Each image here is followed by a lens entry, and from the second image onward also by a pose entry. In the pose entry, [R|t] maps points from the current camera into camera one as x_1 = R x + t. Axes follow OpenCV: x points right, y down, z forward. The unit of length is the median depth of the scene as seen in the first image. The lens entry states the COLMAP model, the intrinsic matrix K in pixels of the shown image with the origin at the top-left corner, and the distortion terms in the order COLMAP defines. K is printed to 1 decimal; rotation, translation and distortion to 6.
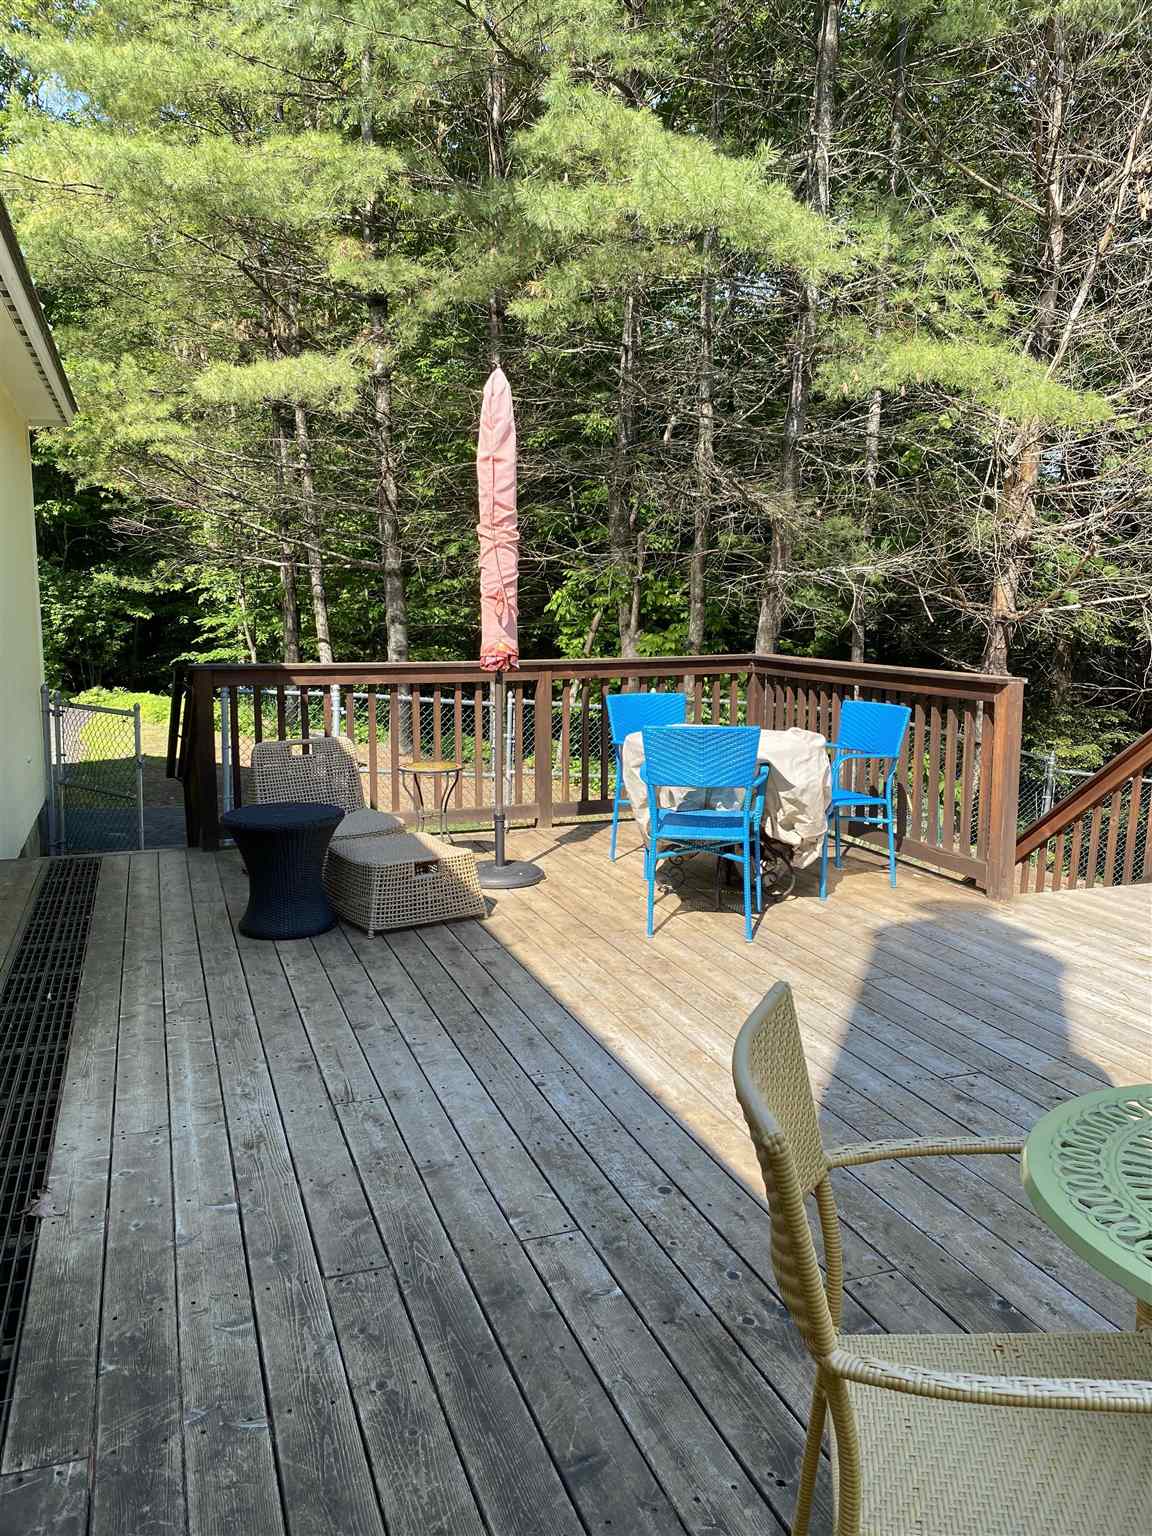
lens RADIAL K [[1193.4, 0, 574.9], [0, 1193.4, 766.6], [0, 0, 1]] dist [0.016781, -0.010559]
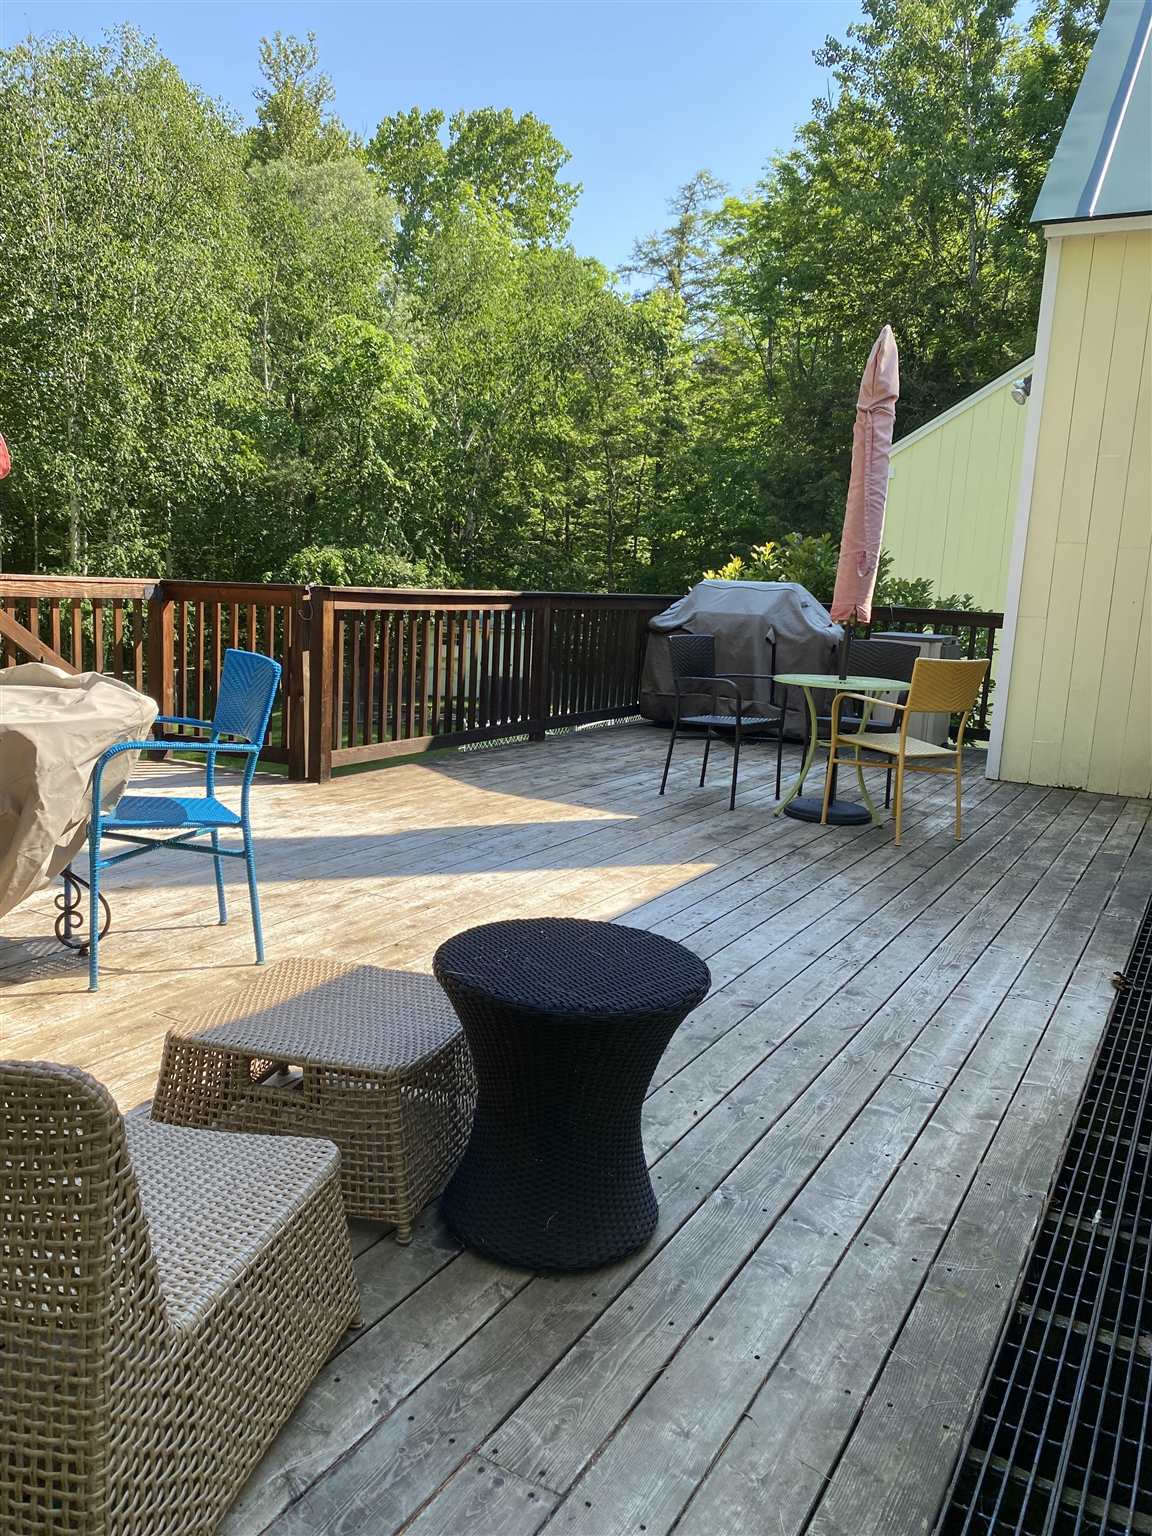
lens RADIAL K [[1193.4, 0, 578.1], [0, 1193.4, 770.2], [0, 0, 1]] dist [0.016781, -0.010559]
pose [[-0.658386, -0.162862, 0.734849, -0.798726], [0.054342, 0.963477, 0.262220, -0.202424], [-0.750716, 0.212575, -0.625489, 1.808481]]
